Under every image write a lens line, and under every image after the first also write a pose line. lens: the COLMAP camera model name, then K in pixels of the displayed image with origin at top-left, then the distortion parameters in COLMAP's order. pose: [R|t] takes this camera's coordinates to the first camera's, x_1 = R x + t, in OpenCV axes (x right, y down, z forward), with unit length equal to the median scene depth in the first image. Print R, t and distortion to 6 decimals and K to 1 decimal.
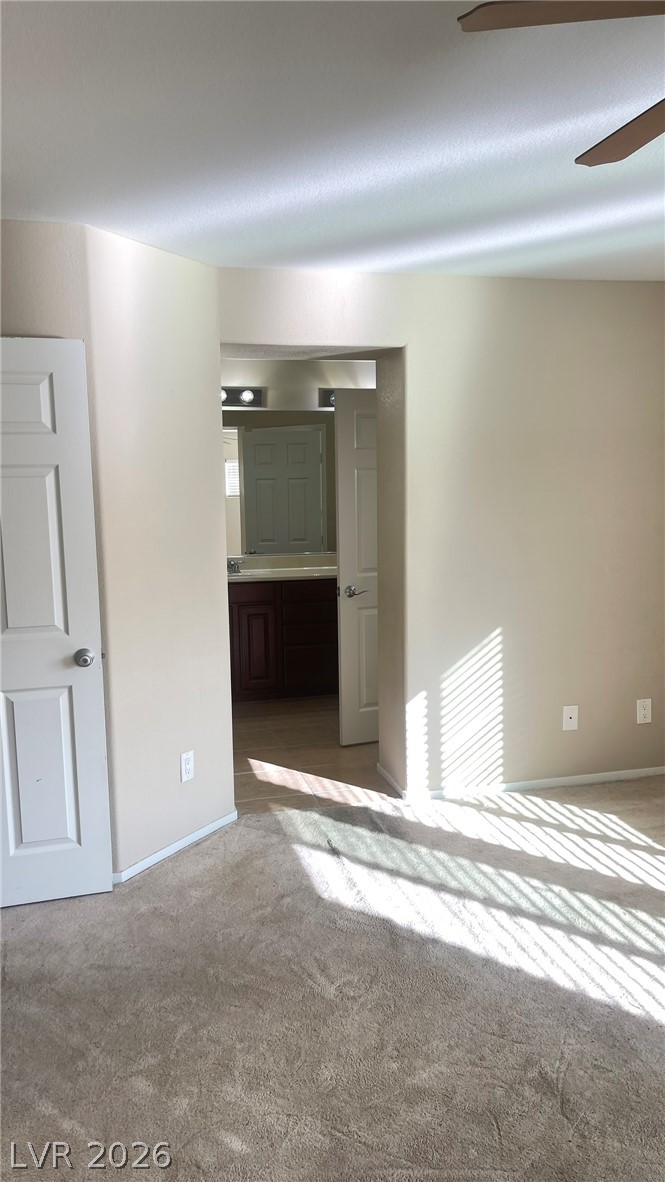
lens RADIAL K [[885.9, 0, 332.5], [0, 885.9, 591.0], [0, 0, 1]] dist [0.026703, -0.007480]
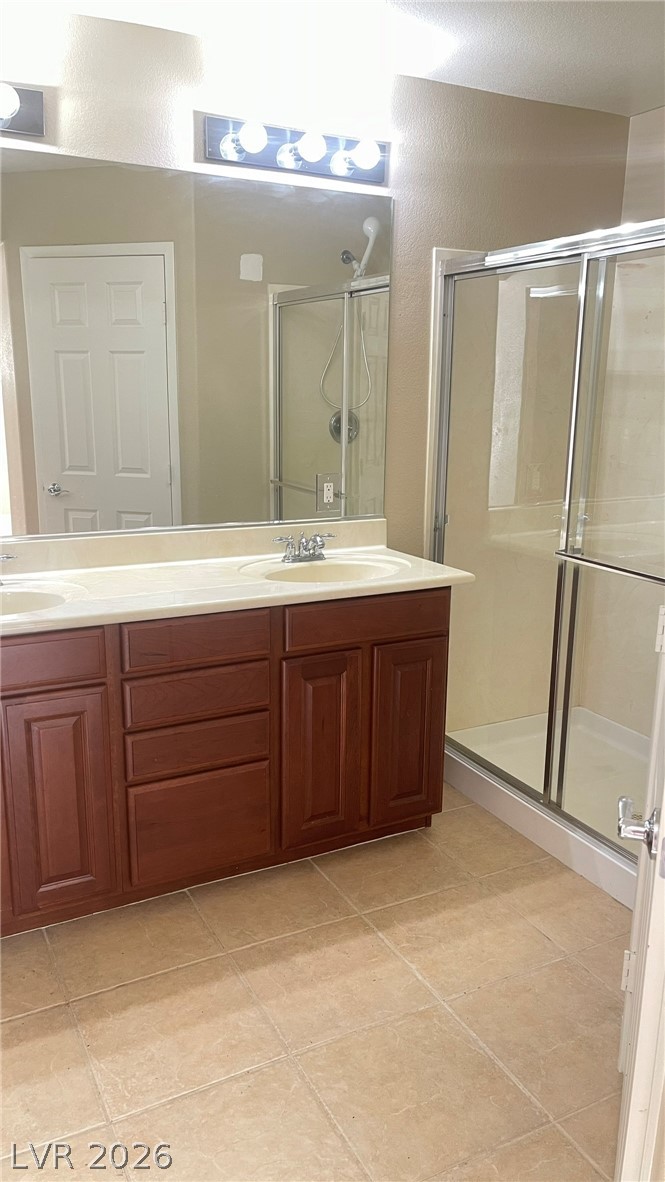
lens RADIAL K [[885.9, 0, 332.5], [0, 885.9, 591.0], [0, 0, 1]] dist [0.026703, -0.007480]
pose [[0.971380, -0.023277, 0.236389, -0.054904], [-0.005347, 0.992792, 0.119732, -0.063392], [-0.237472, -0.117569, 0.964253, 0.578991]]
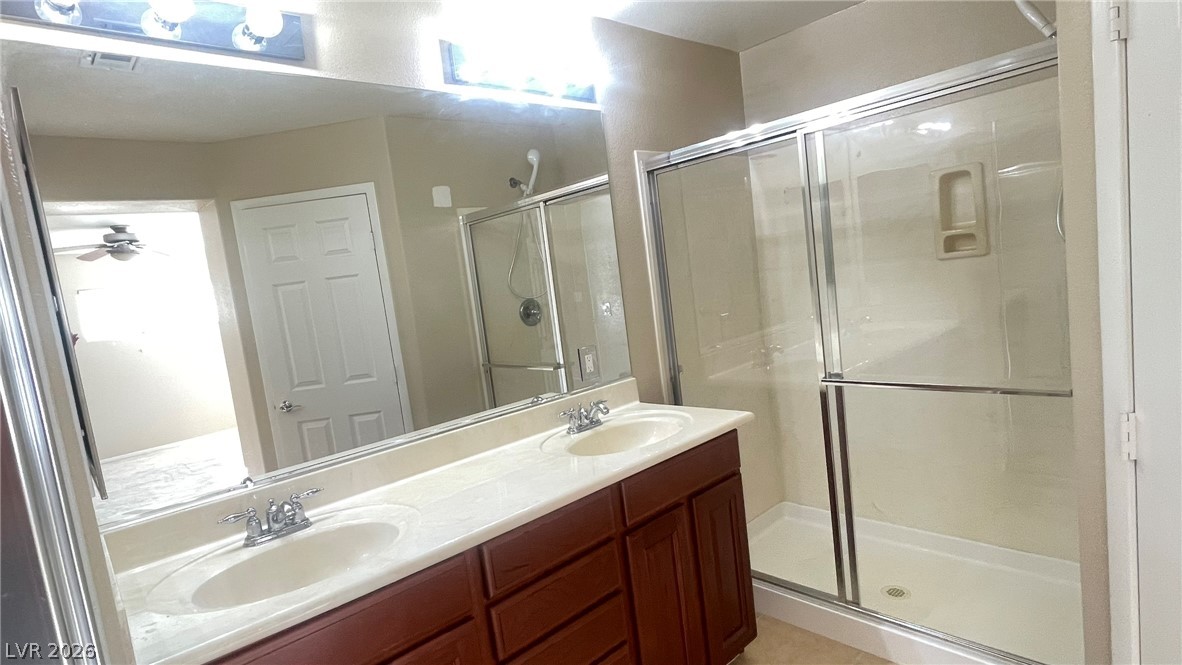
lens RADIAL K [[607.3, 0, 591.0], [0, 607.3, 332.5], [0, 0, 1]] dist [0.000817, -0.000774]
pose [[0.872604, -0.133127, 0.469936, -0.110231], [0.158211, 0.987305, -0.014083, -0.071971], [-0.462096, 0.086638, 0.882588, 0.723820]]
